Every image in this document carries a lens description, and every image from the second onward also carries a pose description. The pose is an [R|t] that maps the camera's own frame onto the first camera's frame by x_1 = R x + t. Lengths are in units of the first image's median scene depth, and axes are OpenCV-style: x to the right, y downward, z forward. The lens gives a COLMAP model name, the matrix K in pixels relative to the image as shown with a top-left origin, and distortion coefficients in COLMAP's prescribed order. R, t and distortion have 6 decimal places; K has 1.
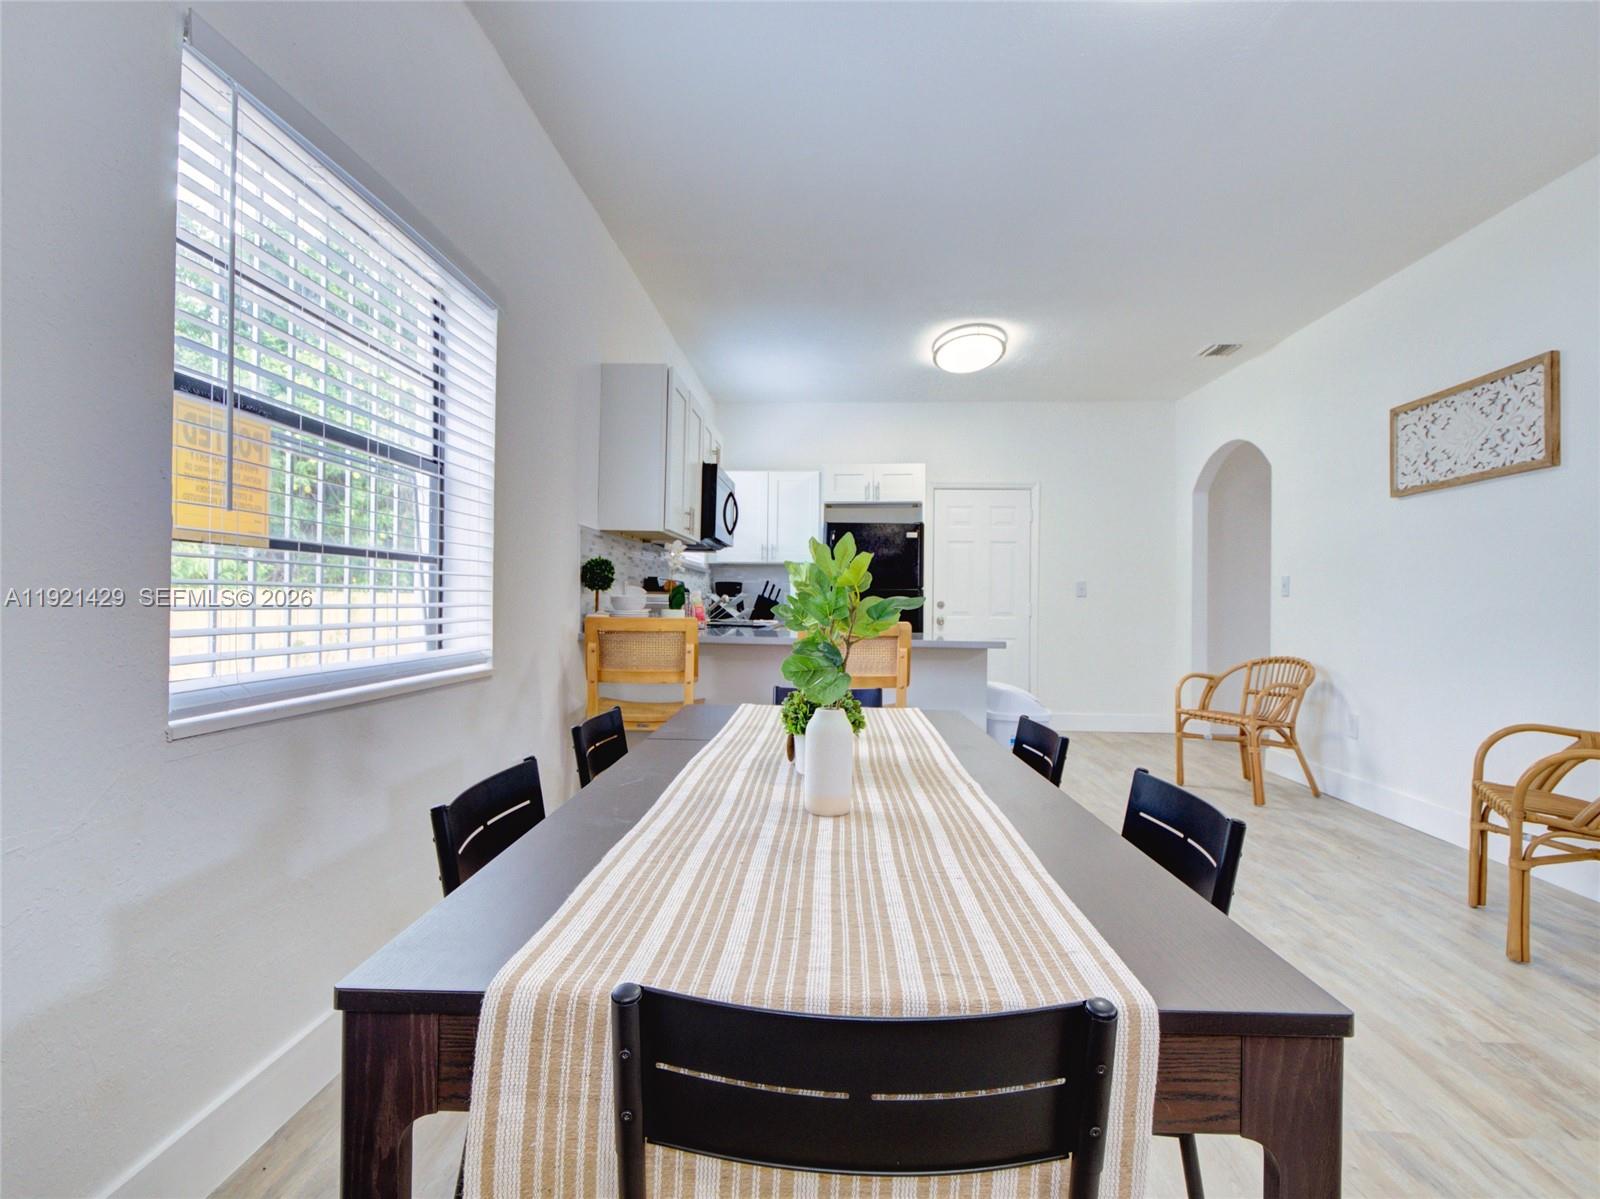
lens RADIAL K [[834.9, 0, 800.0], [0, 834.9, 599.5], [0, 0, 1]] dist [0.000569, 0.000185]
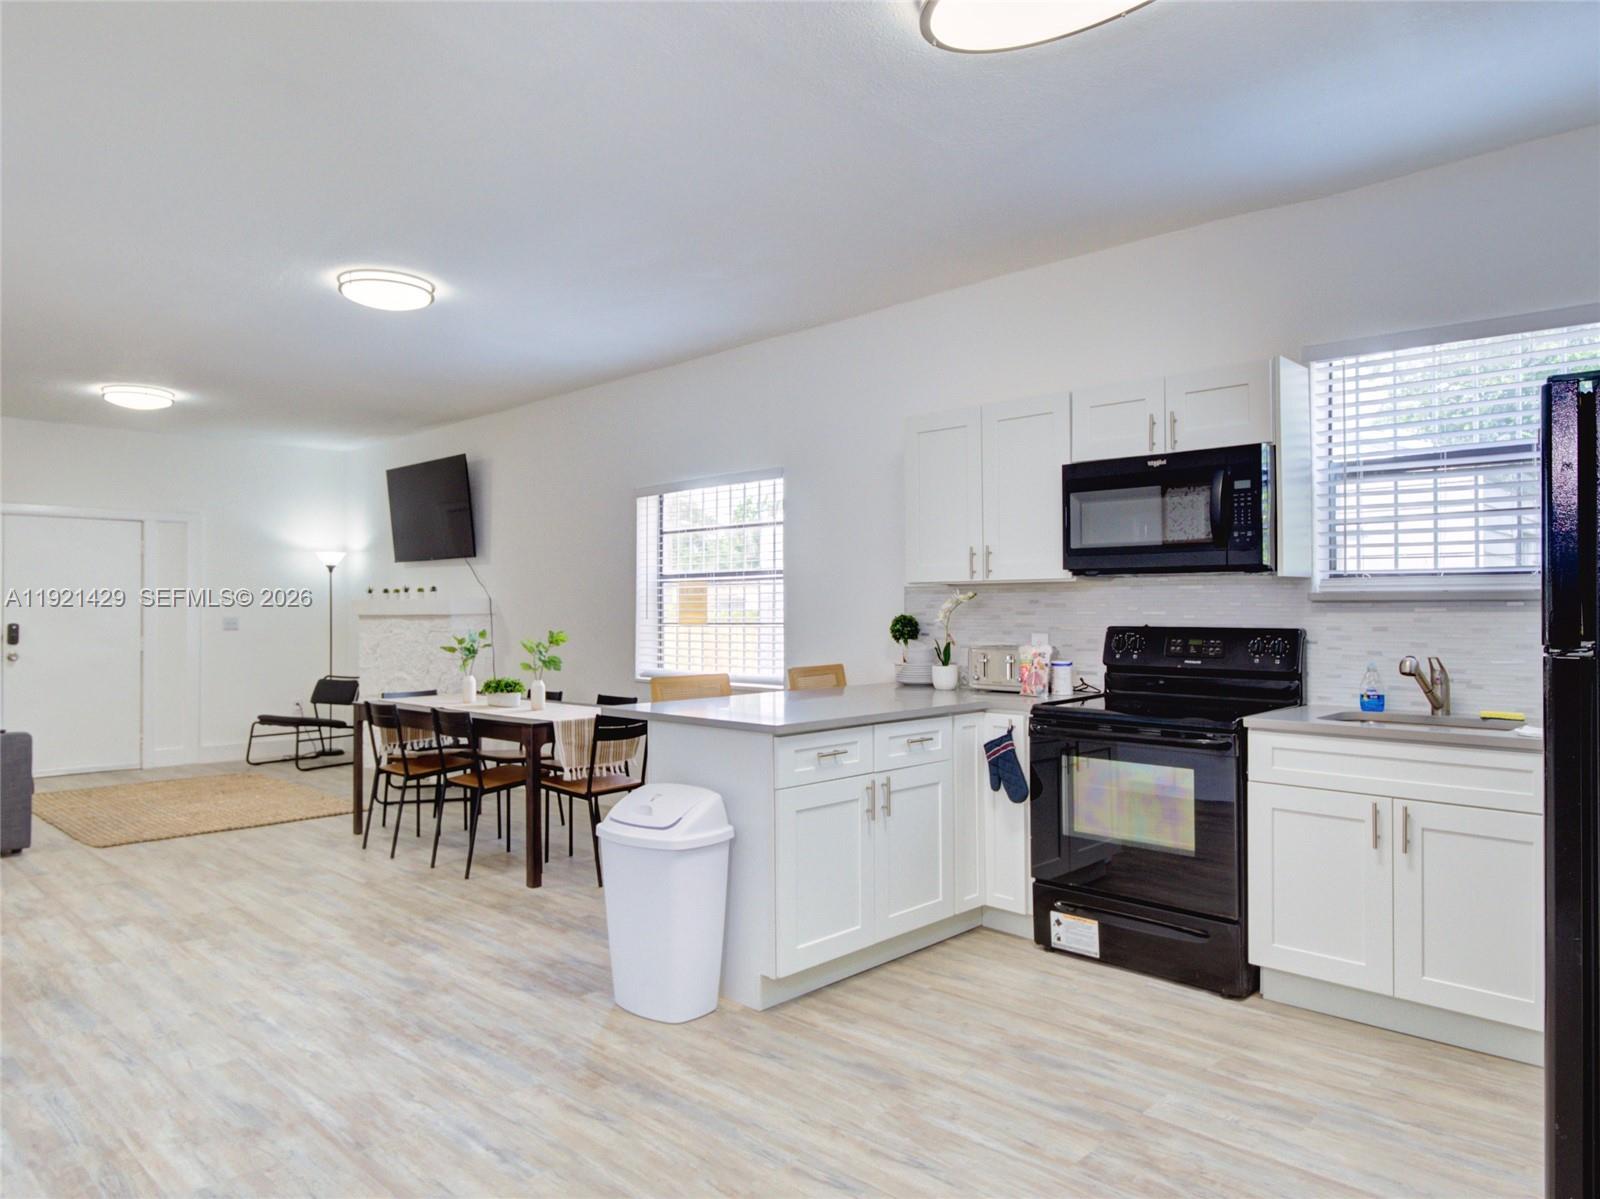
lens RADIAL K [[1046.5, 0, 800.0], [0, 1046.5, 599.5], [0, 0, 1]] dist [0.005739, -0.001034]
pose [[-0.652702, -0.017626, -0.757410, 1.134506], [-0.001182, 0.999752, -0.022247, -0.047251], [0.757614, -0.013626, -0.652561, 2.245174]]
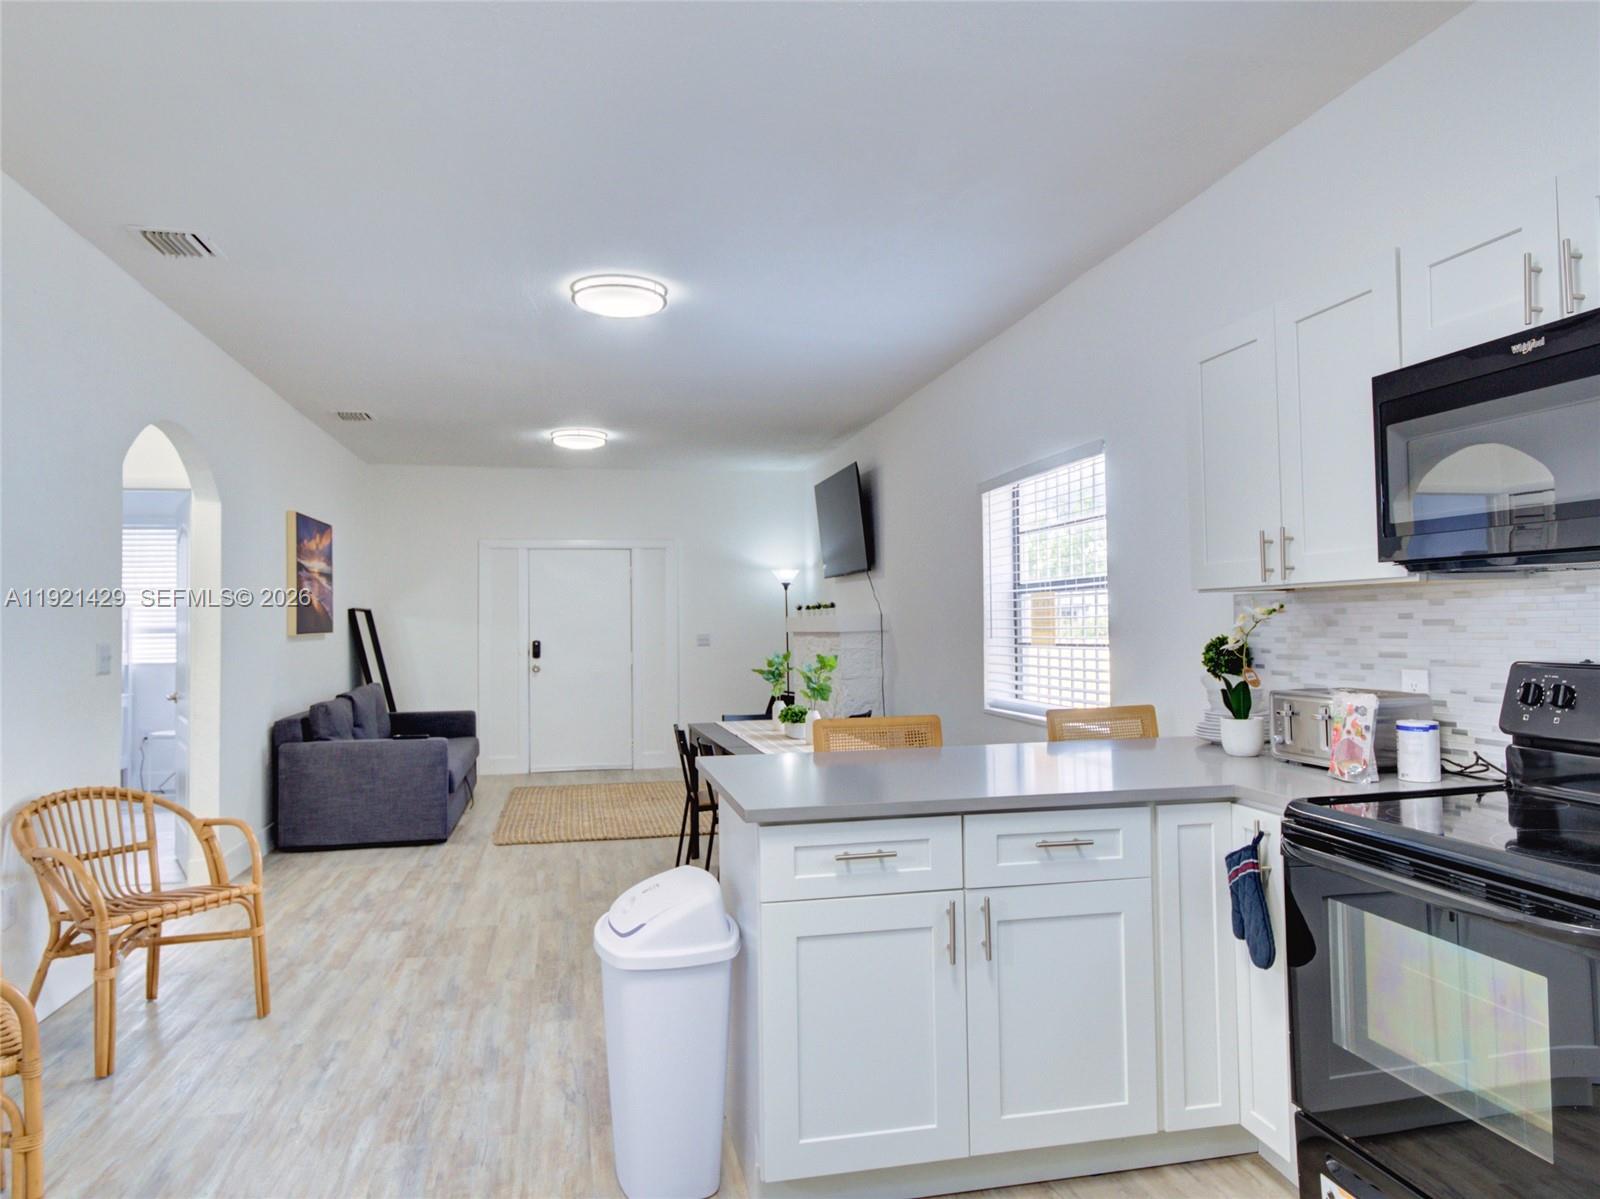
lens RADIAL K [[1046.5, 0, 800.0], [0, 1046.5, 599.5], [0, 0, 1]] dist [0.005739, -0.001034]
pose [[-0.964556, -0.006080, -0.263808, 0.471610], [0.002155, 0.999520, -0.030914, -0.067031], [0.263869, -0.030386, -0.964080, 2.246761]]
